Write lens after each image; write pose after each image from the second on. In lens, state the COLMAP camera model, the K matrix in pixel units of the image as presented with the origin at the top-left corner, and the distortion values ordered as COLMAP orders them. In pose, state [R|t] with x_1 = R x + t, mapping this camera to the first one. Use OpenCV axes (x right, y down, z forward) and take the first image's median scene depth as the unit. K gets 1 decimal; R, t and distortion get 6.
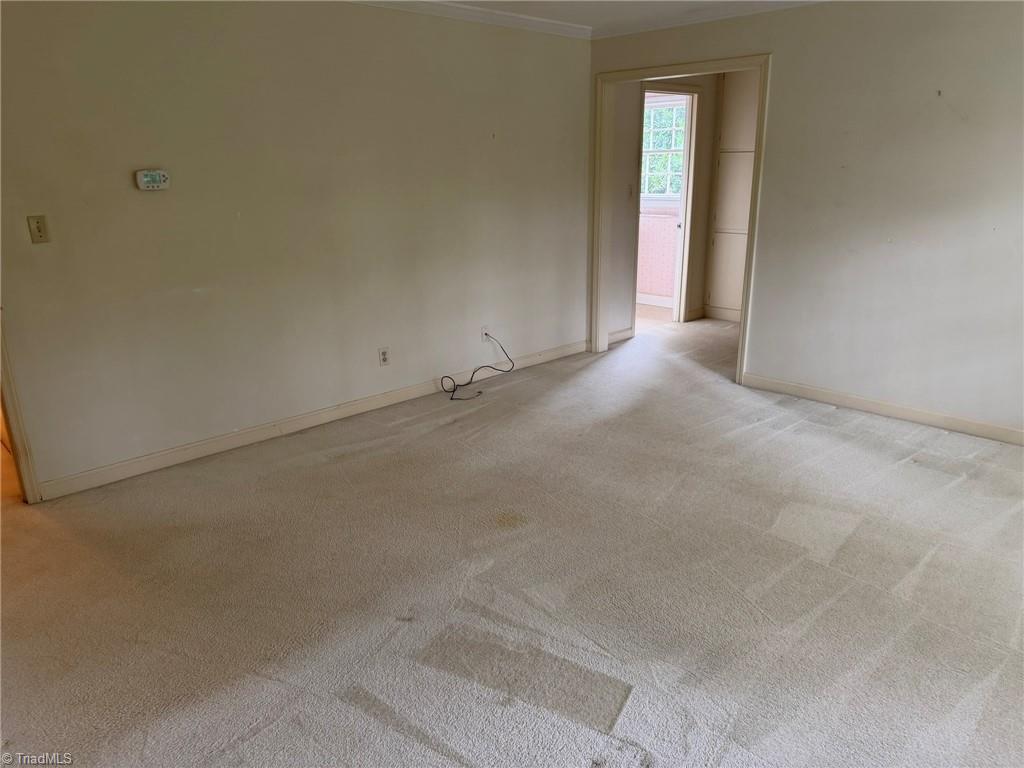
lens RADIAL K [[729.4, 0, 516.6], [0, 729.4, 380.5], [0, 0, 1]] dist [0.004287, -0.014107]
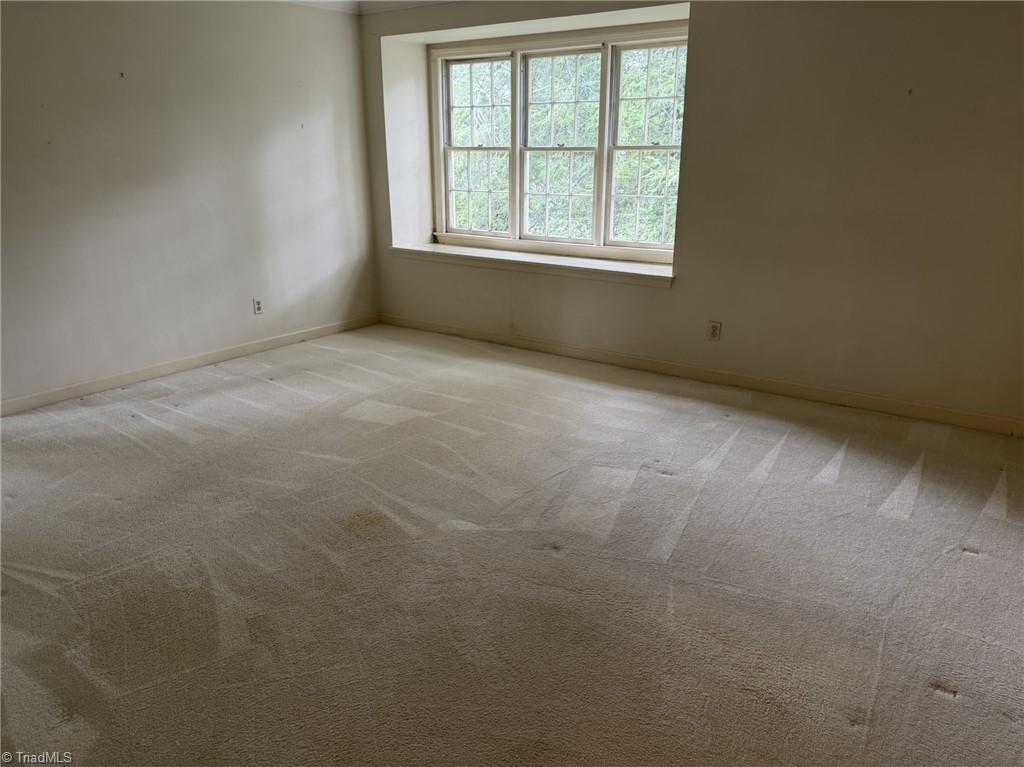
lens RADIAL K [[729.4, 0, 516.3], [0, 729.4, 388.4], [0, 0, 1]] dist [0.004287, -0.014107]
pose [[-0.166679, -0.298976, 0.939591, -0.654564], [0.278953, 0.899693, 0.335766, -0.164664], [-0.945729, 0.318066, -0.066560, 0.630325]]
